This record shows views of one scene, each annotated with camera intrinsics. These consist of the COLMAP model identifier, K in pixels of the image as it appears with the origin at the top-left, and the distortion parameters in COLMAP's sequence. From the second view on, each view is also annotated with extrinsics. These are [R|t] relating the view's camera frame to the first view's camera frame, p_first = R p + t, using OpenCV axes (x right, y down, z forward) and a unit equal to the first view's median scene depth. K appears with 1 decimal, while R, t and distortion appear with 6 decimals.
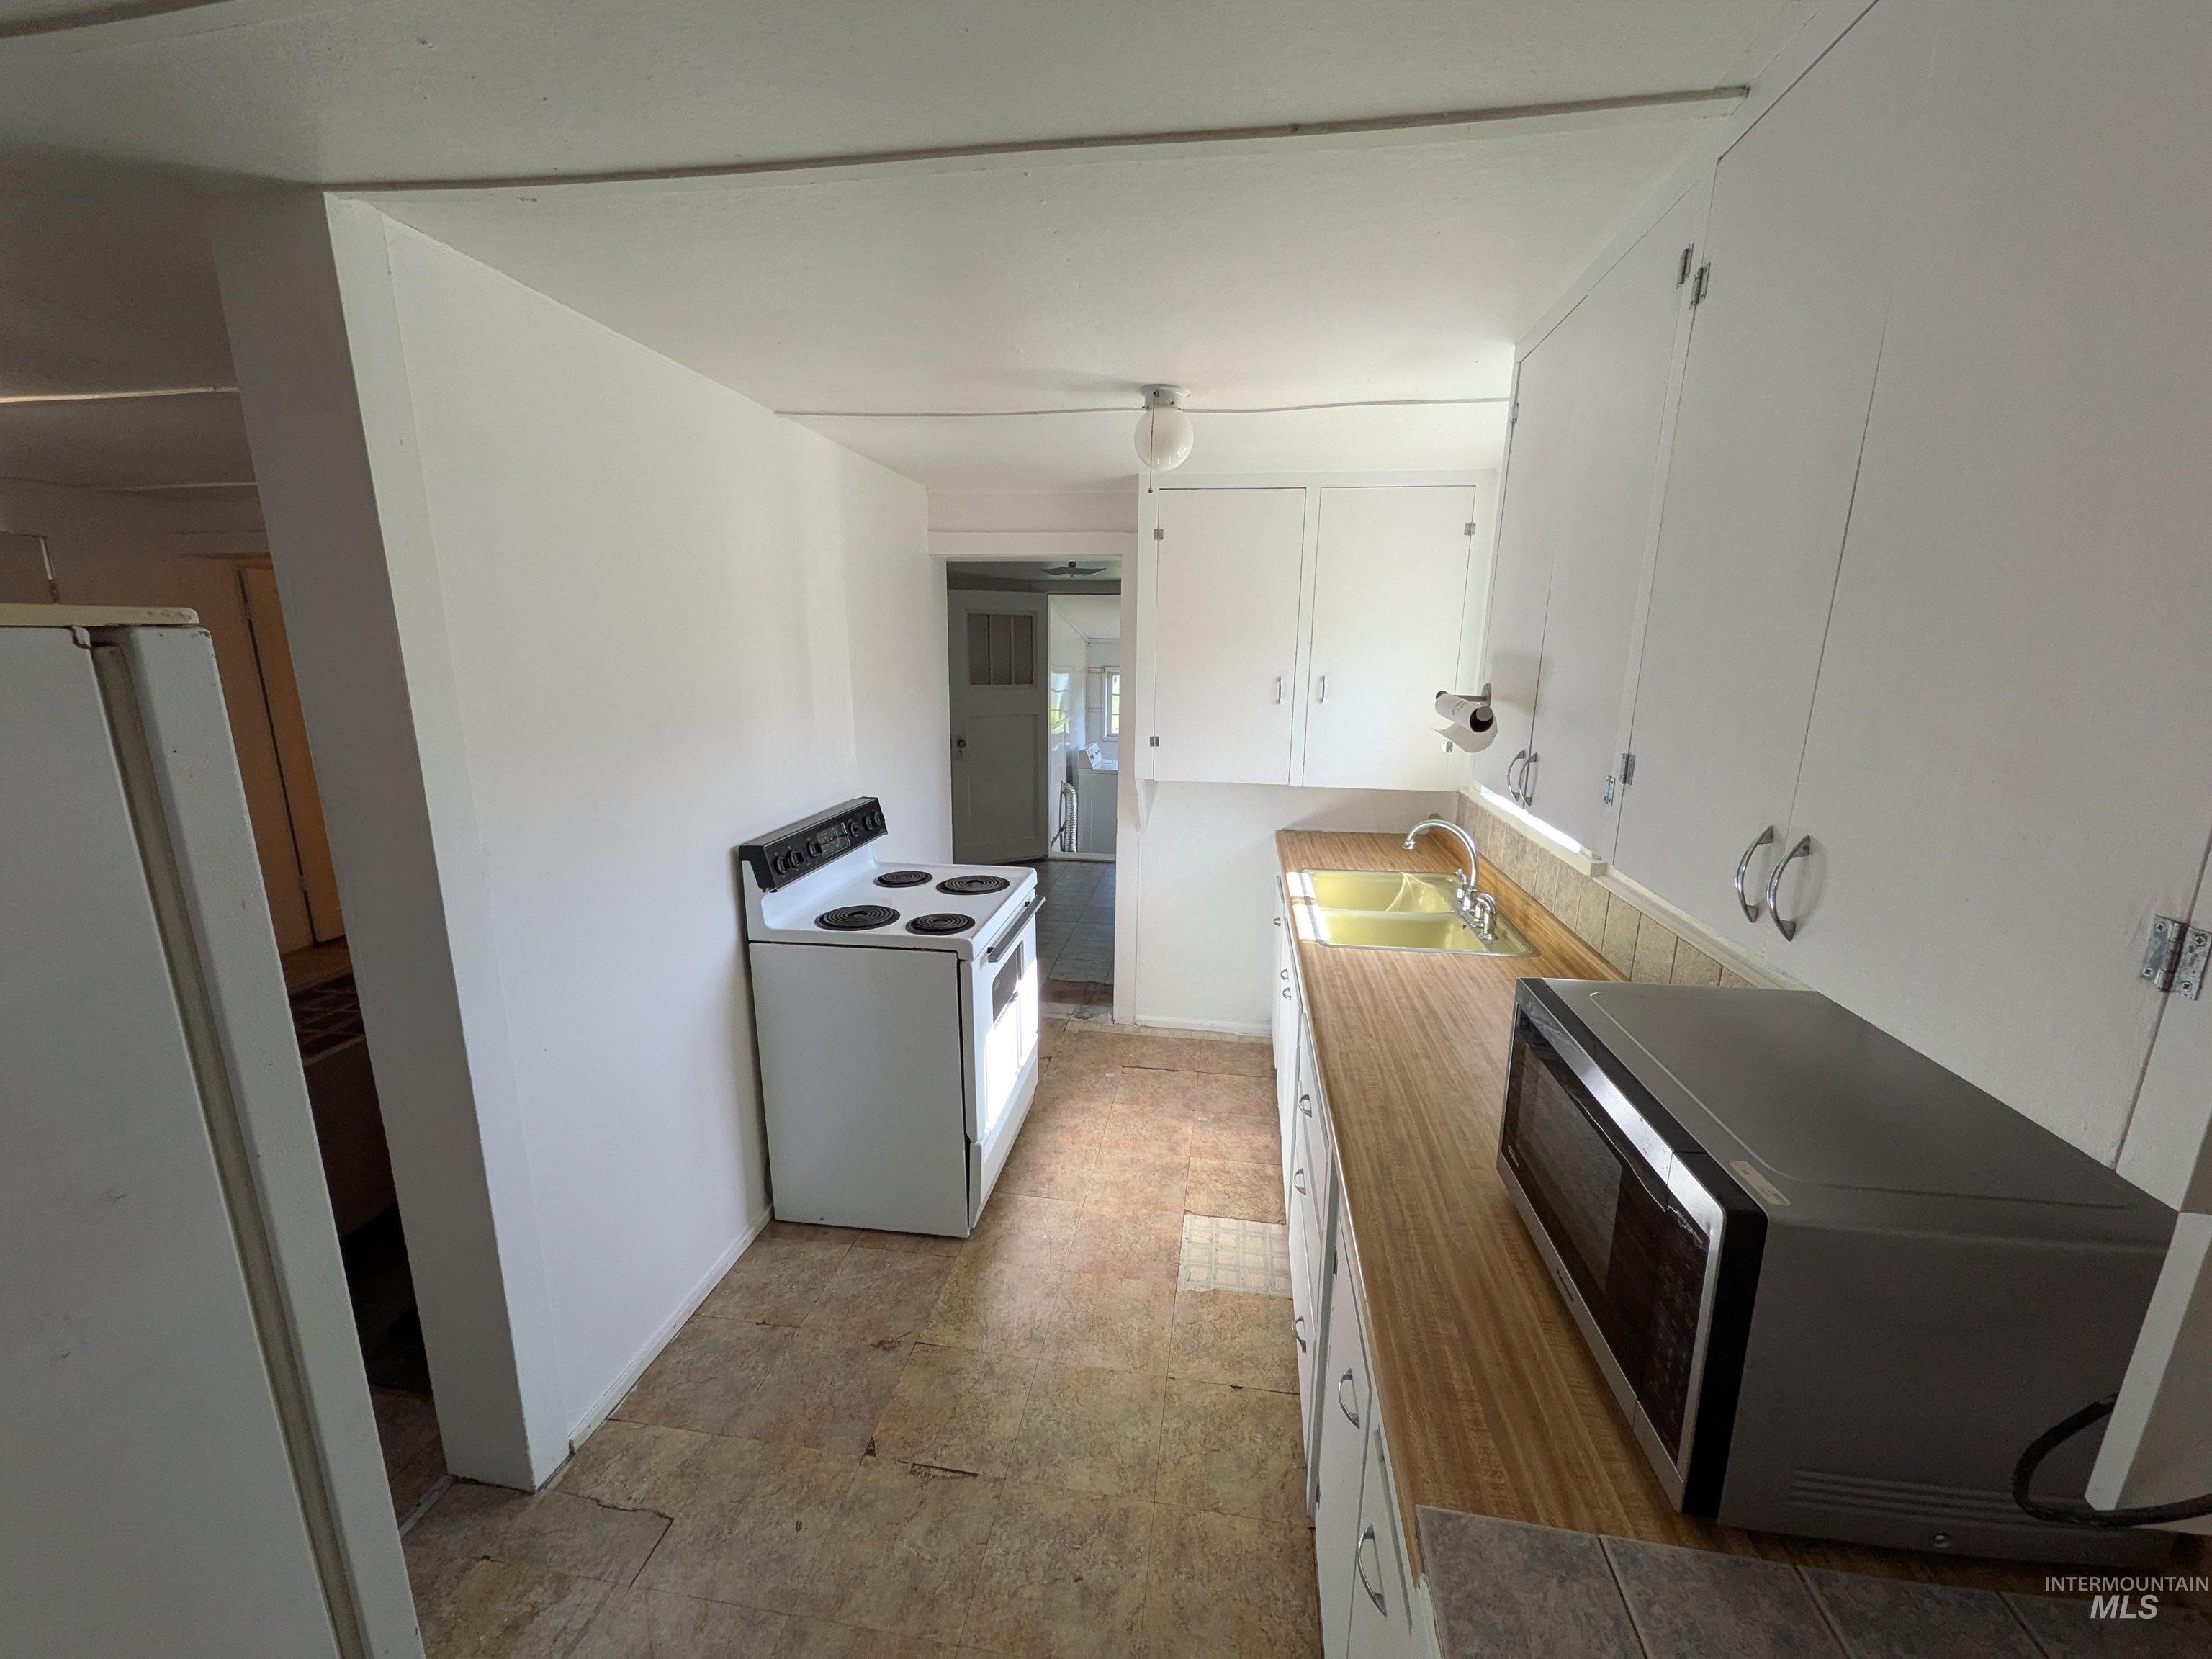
lens RADIAL K [[873.9, 0, 1109.3], [0, 873.9, 841.0], [0, 0, 1]] dist [0.003880, 0.000122]
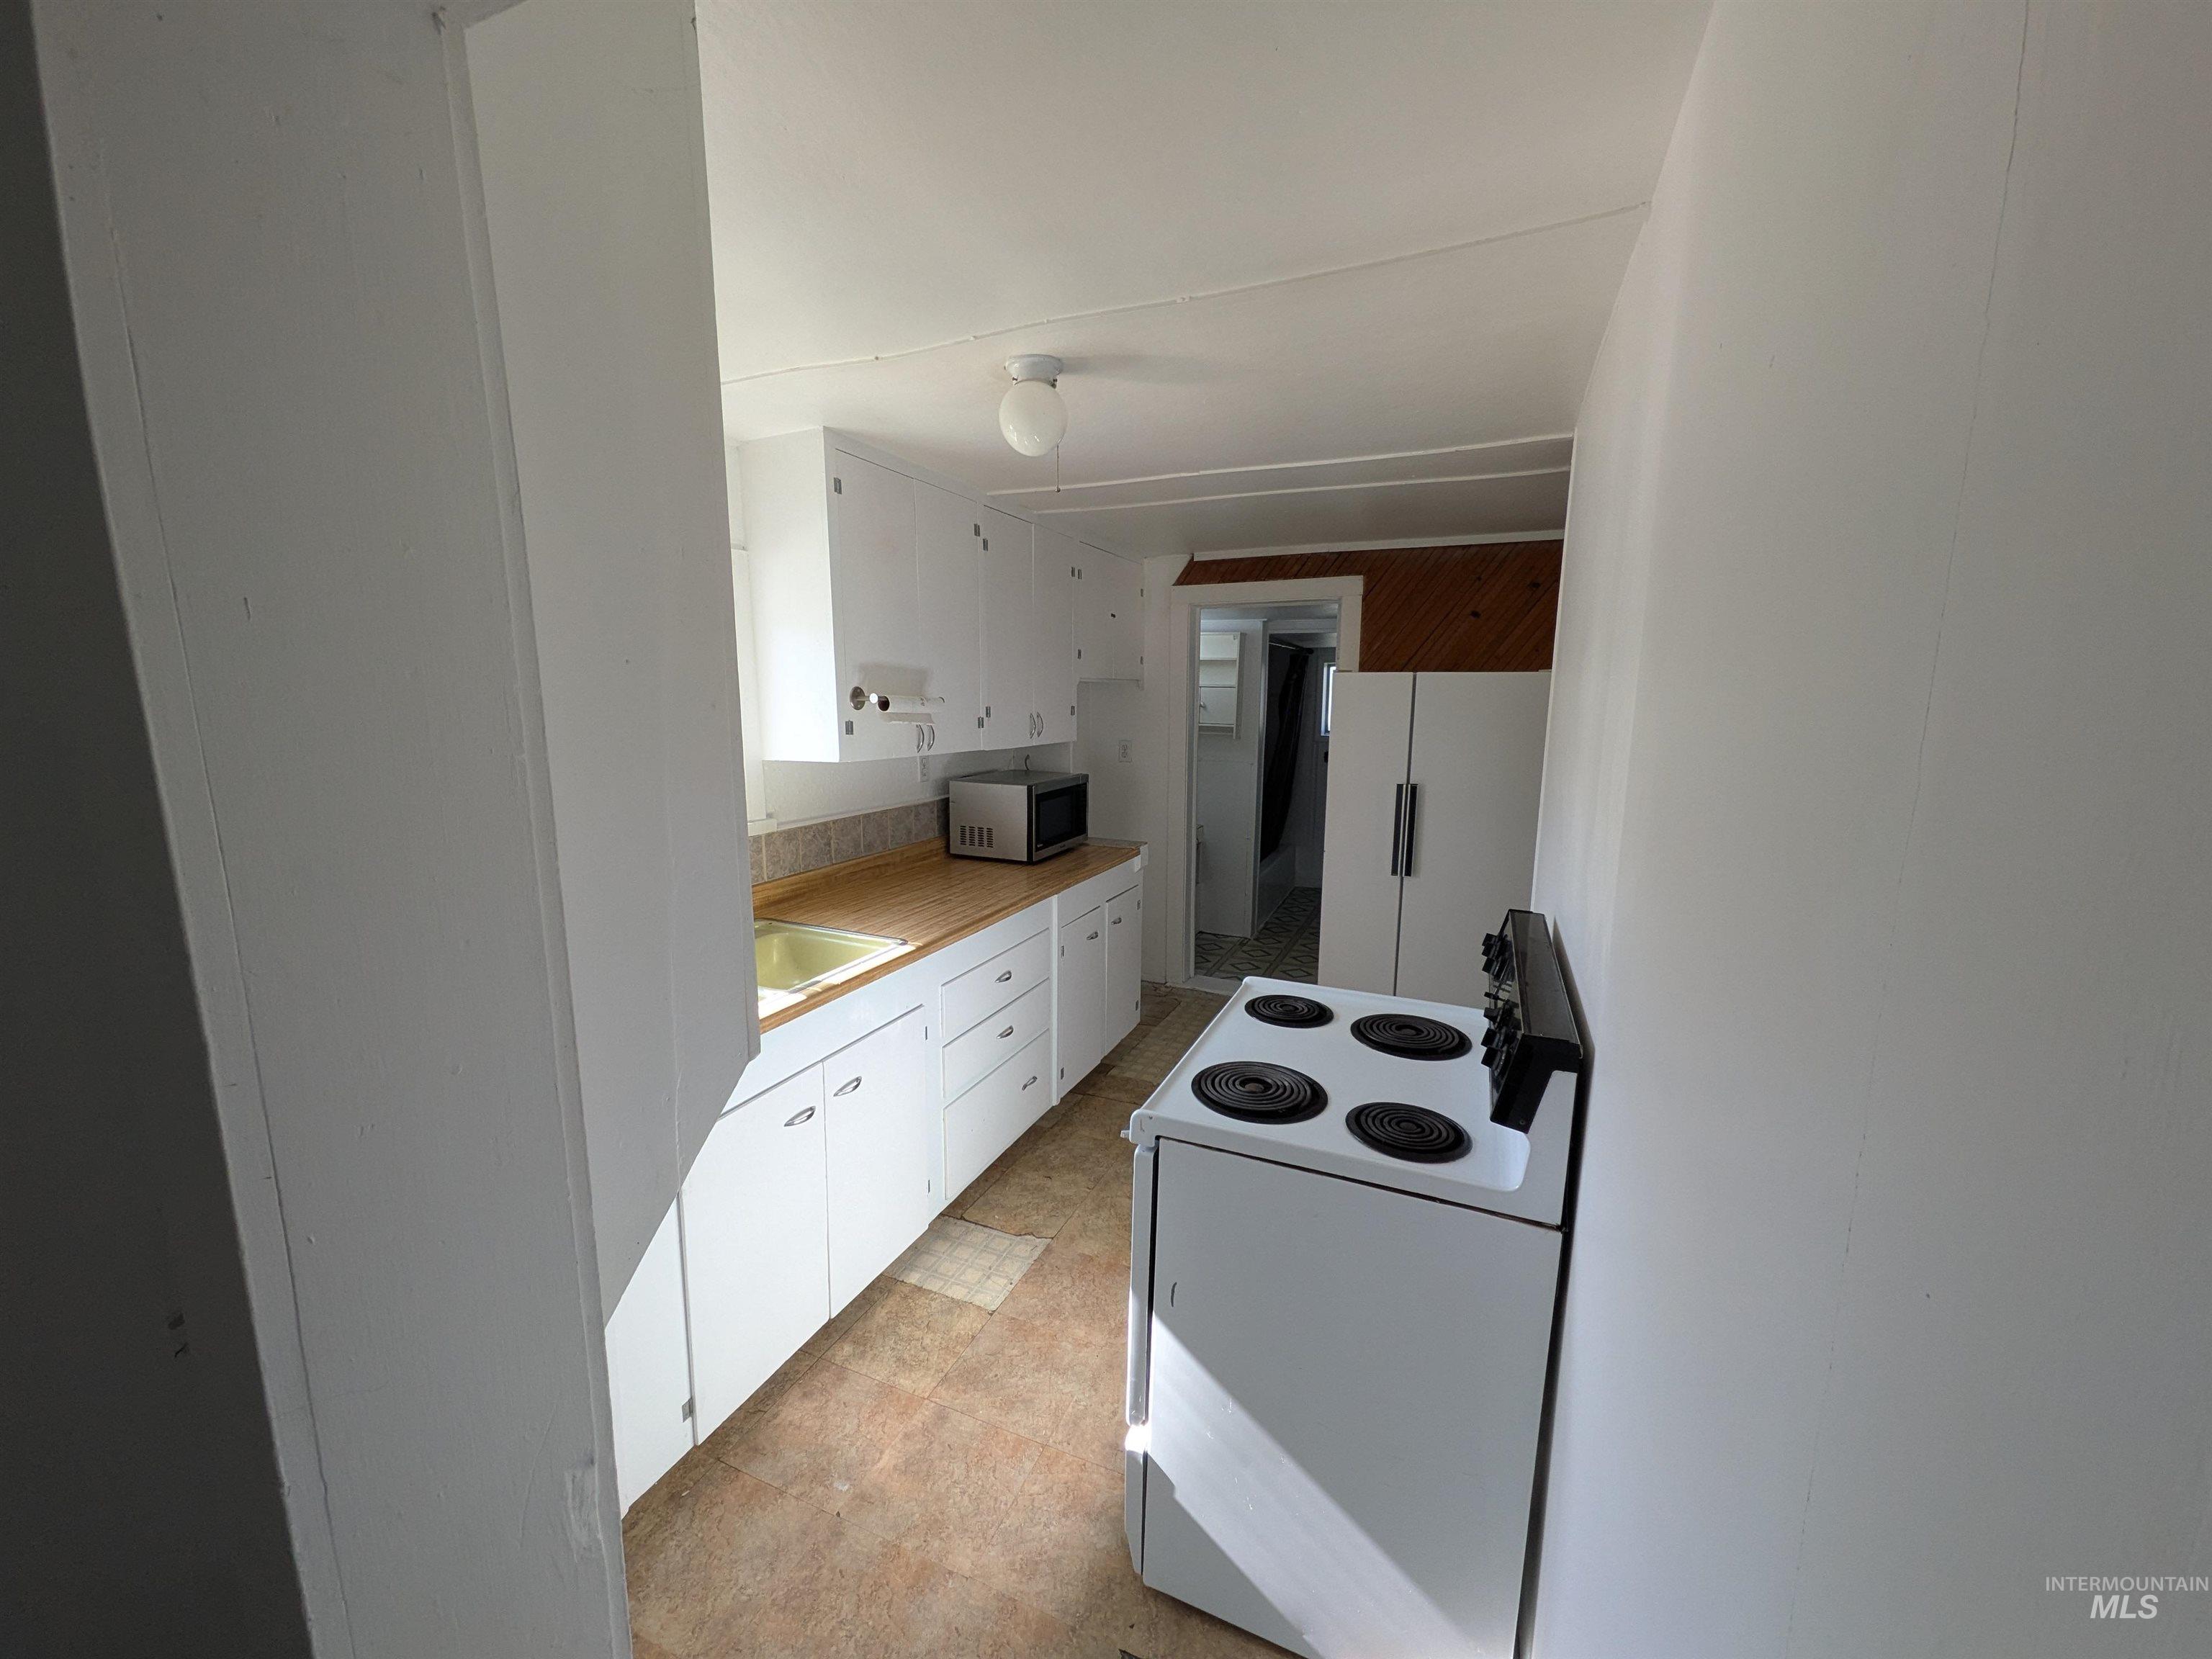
lens RADIAL K [[873.9, 0, 1102.8], [0, 873.9, 834.7], [0, 0, 1]] dist [0.003880, 0.000122]
pose [[-0.965619, -0.067753, 0.250976, -0.205758], [0.030881, 0.928708, 0.369525, -0.332155], [-0.258119, 0.364571, -0.894686, 1.608243]]
